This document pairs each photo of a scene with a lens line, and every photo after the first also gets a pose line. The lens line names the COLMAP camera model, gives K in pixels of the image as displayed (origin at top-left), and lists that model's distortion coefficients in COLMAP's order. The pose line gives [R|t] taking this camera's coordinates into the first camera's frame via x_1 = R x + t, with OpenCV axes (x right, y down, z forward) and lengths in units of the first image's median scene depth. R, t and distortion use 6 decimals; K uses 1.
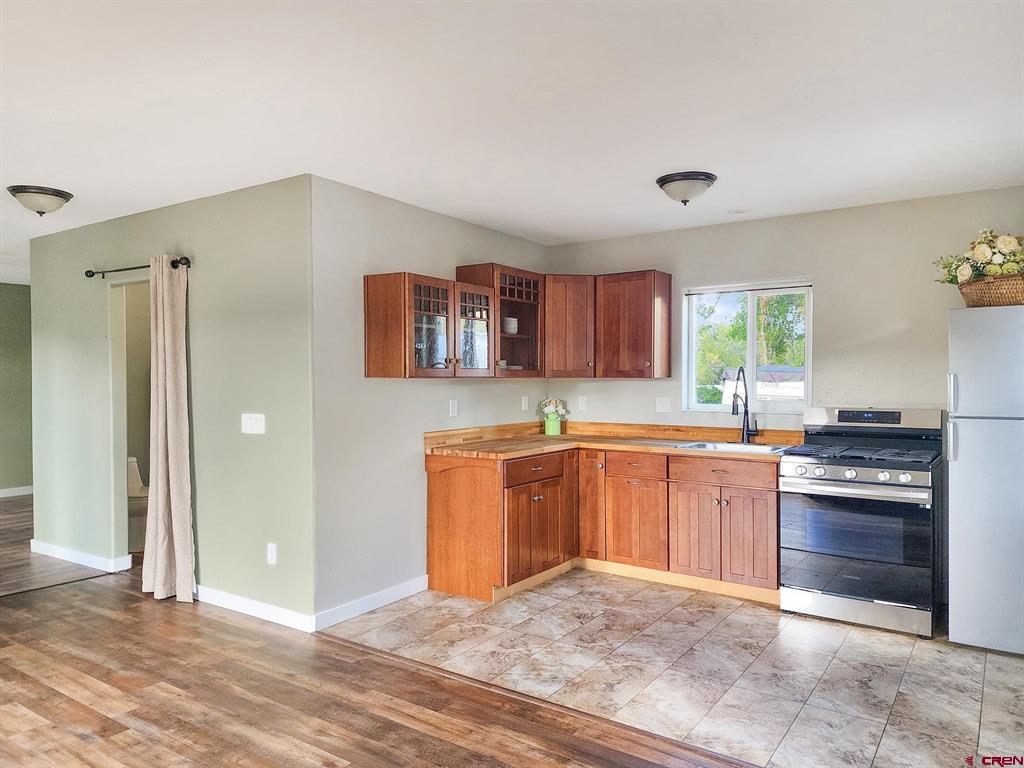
lens RADIAL K [[693.8, 0, 504.2], [0, 693.8, 391.4], [0, 0, 1]] dist [0.066689, -0.057377]
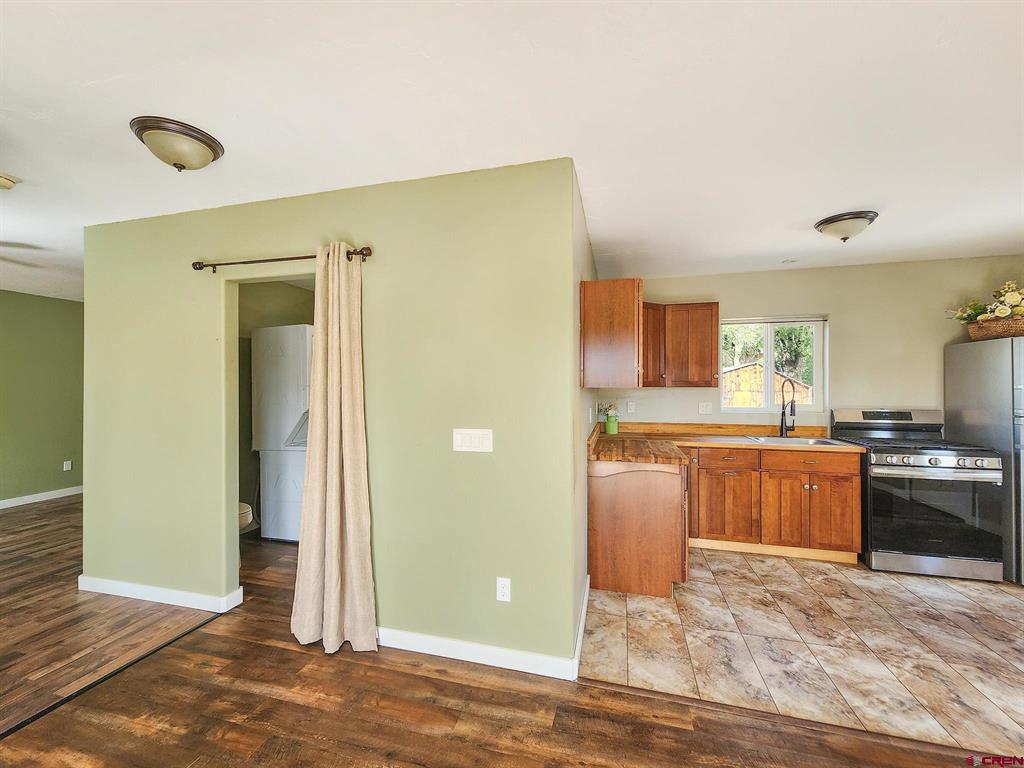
lens RADIAL K [[425.4, 0, 503.7], [0, 425.4, 382.3], [0, 0, 1]] dist [0.000950, 0.000698]
pose [[0.945928, 0.003878, 0.324354, -0.537945], [0.004956, 0.999639, -0.026404, -0.012503], [-0.324340, 0.026584, 0.945567, 0.525471]]
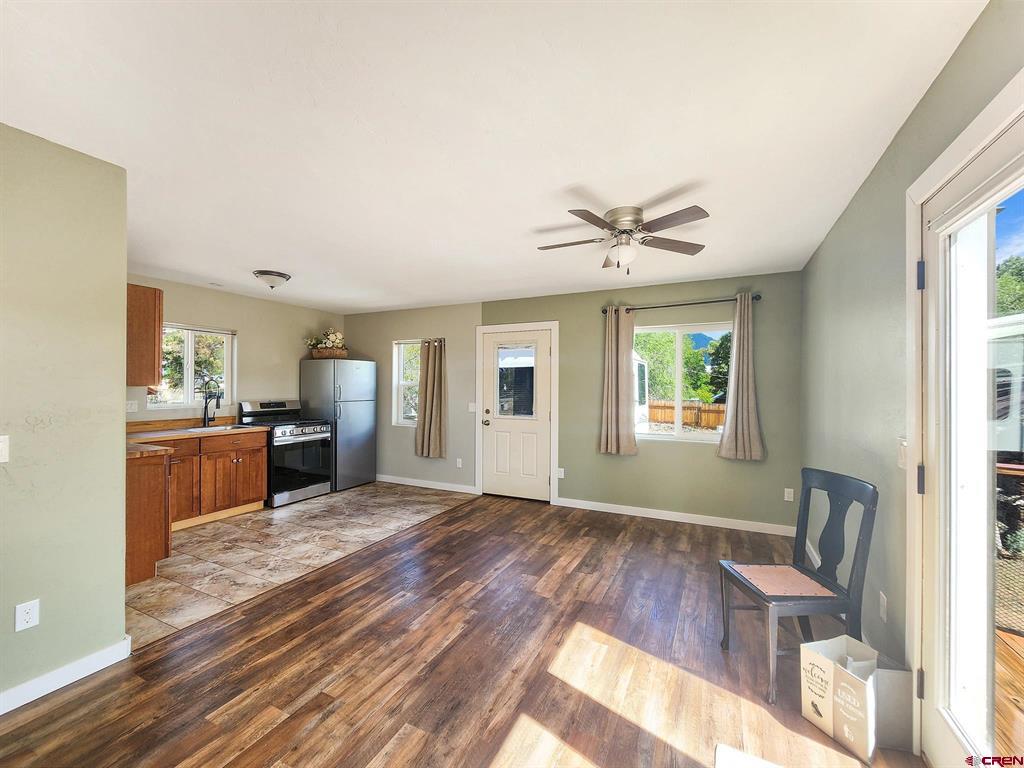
lens RADIAL K [[425.4, 0, 507.9], [0, 425.4, 387.8], [0, 0, 1]] dist [0.000950, 0.000698]
pose [[-0.136357, -0.002821, 0.990656, -0.919065], [0.015667, 0.999865, 0.005003, -0.010993], [-0.990536, 0.016203, -0.136294, 0.575667]]
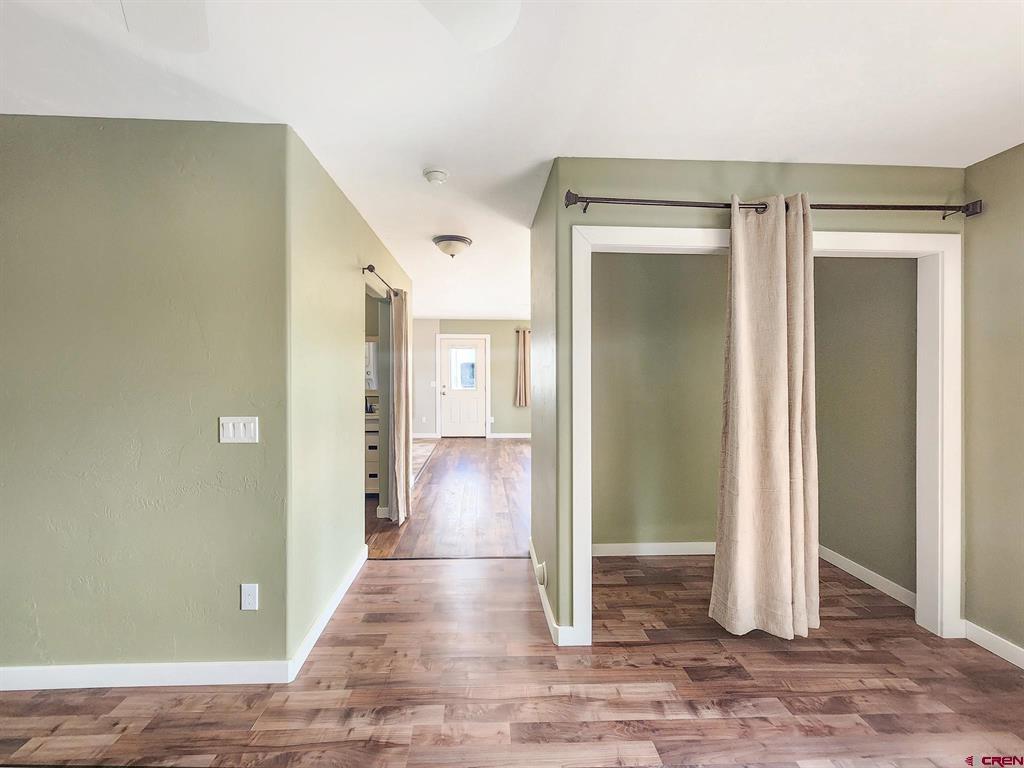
lens RADIAL K [[425.4, 0, 497.5], [0, 425.4, 372.9], [0, 0, 1]] dist [0.000950, 0.000698]
pose [[-0.593887, -0.001841, 0.804546, -1.556668], [0.015229, 0.999793, 0.013529, -0.028166], [-0.804404, 0.020287, -0.593736, 1.606916]]
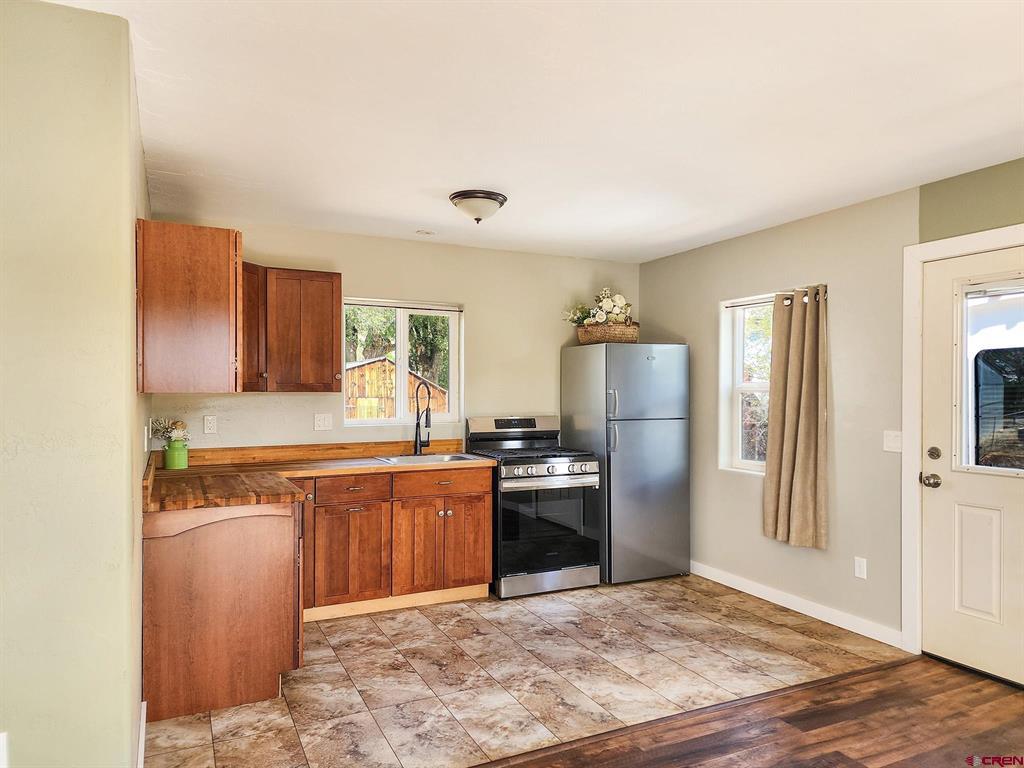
lens RADIAL K [[693.8, 0, 515.7], [0, 693.8, 391.8], [0, 0, 1]] dist [0.066689, -0.057377]
pose [[0.495201, -0.001678, 0.868777, -0.613918], [0.016957, 0.999826, -0.007735, -0.010509], [-0.868613, 0.018562, 0.495144, 0.467664]]
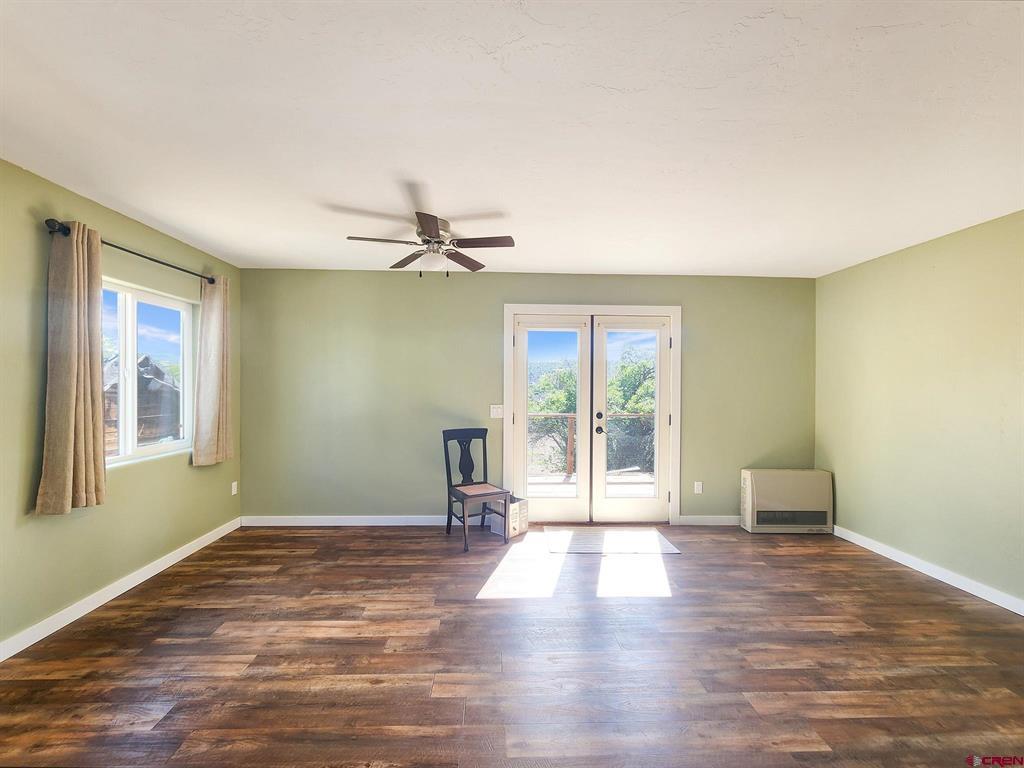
lens RADIAL K [[425.4, 0, 505.1], [0, 425.4, 387.1], [0, 0, 1]] dist [0.000950, 0.000698]
pose [[-0.810596, -0.004766, -0.585587, 0.106739], [-0.020957, 0.999562, 0.020873, -0.017593], [0.585231, 0.029191, -0.810341, 0.991005]]
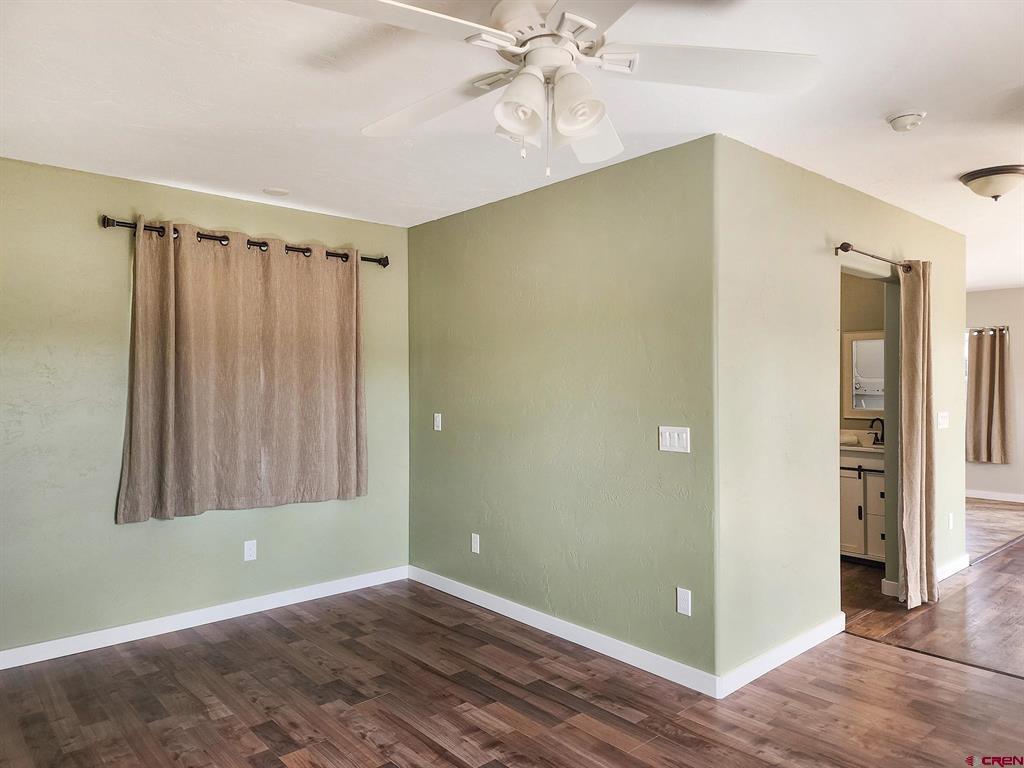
lens RADIAL K [[693.8, 0, 516.1], [0, 693.8, 385.9], [0, 0, 1]] dist [0.066689, -0.057377]
pose [[0.241048, -0.001816, 0.970512, -1.856285], [0.022932, 0.999730, -0.003825, -0.026205], [-0.970242, 0.023178, 0.241024, 1.535749]]
